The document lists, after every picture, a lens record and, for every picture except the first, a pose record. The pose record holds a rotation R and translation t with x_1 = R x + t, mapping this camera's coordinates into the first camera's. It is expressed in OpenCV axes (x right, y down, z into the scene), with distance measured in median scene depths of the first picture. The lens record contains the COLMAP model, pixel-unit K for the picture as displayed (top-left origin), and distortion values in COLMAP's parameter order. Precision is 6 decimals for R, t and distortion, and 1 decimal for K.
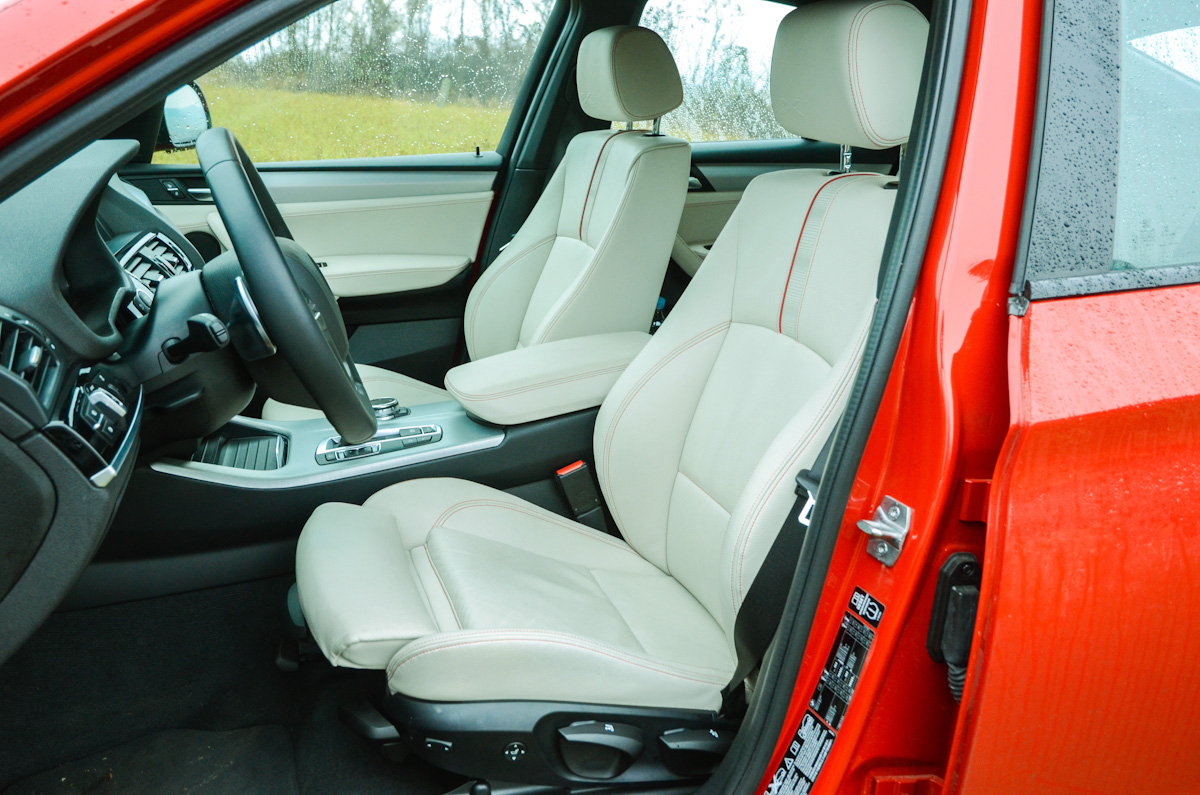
lens RADIAL K [[1121.6, 0, 574.2], [0, 1121.6, 398.0], [0, 0, 1]] dist [-0.043548, 0.146541]
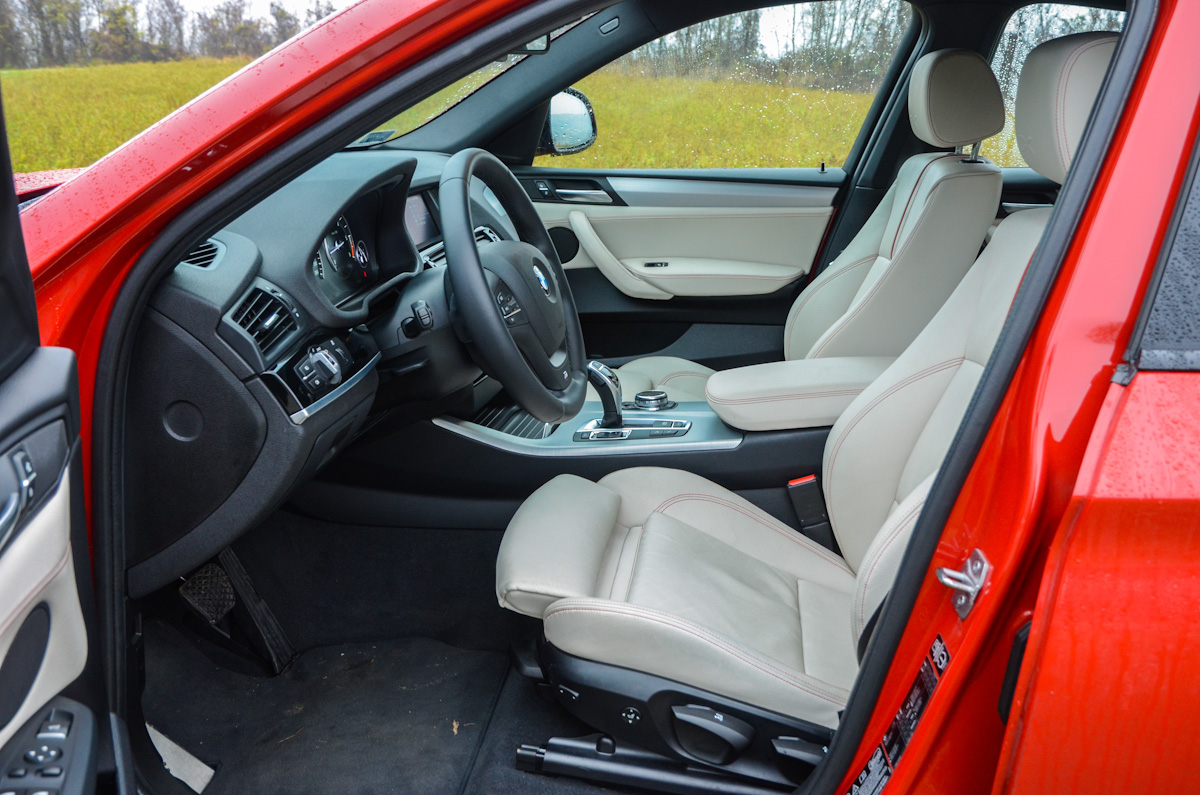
lens RADIAL K [[1121.6, 0, 574.2], [0, 1121.6, 398.0], [0, 0, 1]] dist [-0.043548, 0.146541]
pose [[0.894375, 0.131285, -0.427618, 0.333757], [-0.128908, 0.991051, 0.034654, -0.030186], [0.428341, 0.024130, 0.903295, -0.042548]]
